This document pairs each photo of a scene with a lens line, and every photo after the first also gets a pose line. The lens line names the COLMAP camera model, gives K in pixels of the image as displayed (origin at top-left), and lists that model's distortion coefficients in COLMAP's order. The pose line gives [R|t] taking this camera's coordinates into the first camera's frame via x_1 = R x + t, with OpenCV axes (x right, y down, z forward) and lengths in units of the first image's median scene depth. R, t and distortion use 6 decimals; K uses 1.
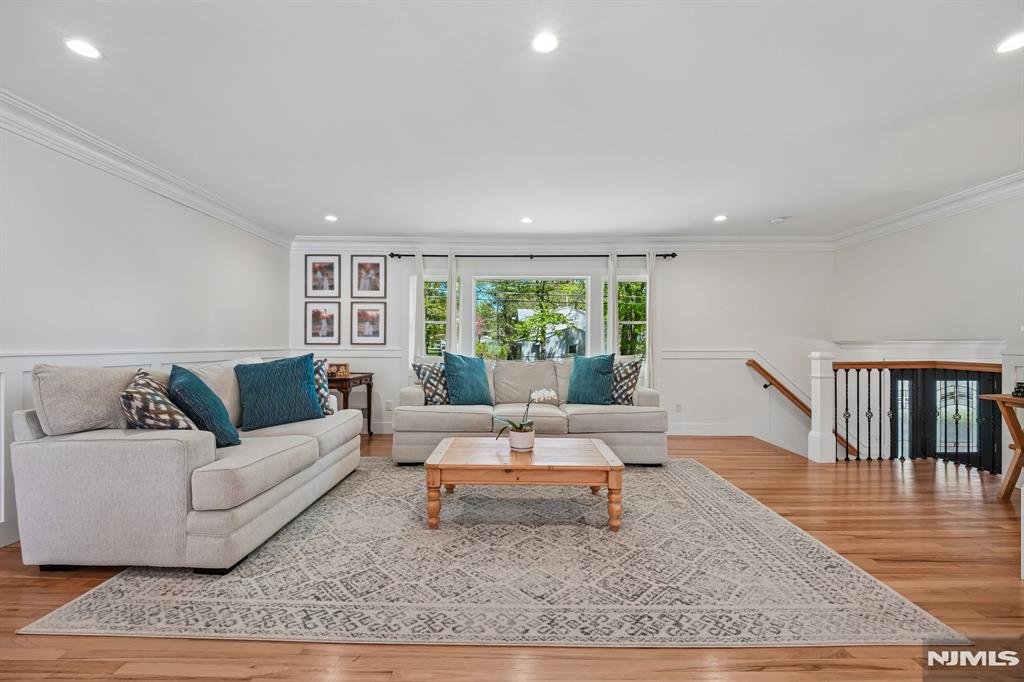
lens RADIAL K [[432.2, 0, 506.1], [0, 432.2, 341.9], [0, 0, 1]] dist [0.016582, -0.021606]
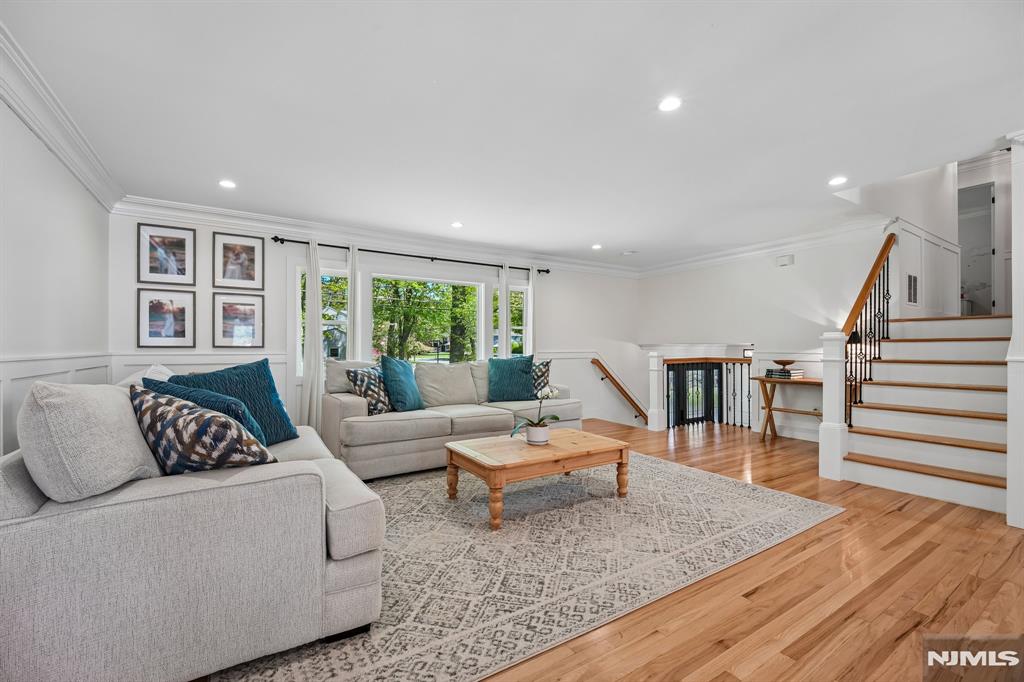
lens RADIAL K [[432.2, 0, 506.1], [0, 432.2, 341.9], [0, 0, 1]] dist [0.016582, -0.021606]
pose [[0.840468, 0.004652, 0.541841, -0.423828], [-0.001636, 0.999980, -0.006049, -0.000223], [-0.541858, 0.004198, 0.840460, 0.083441]]
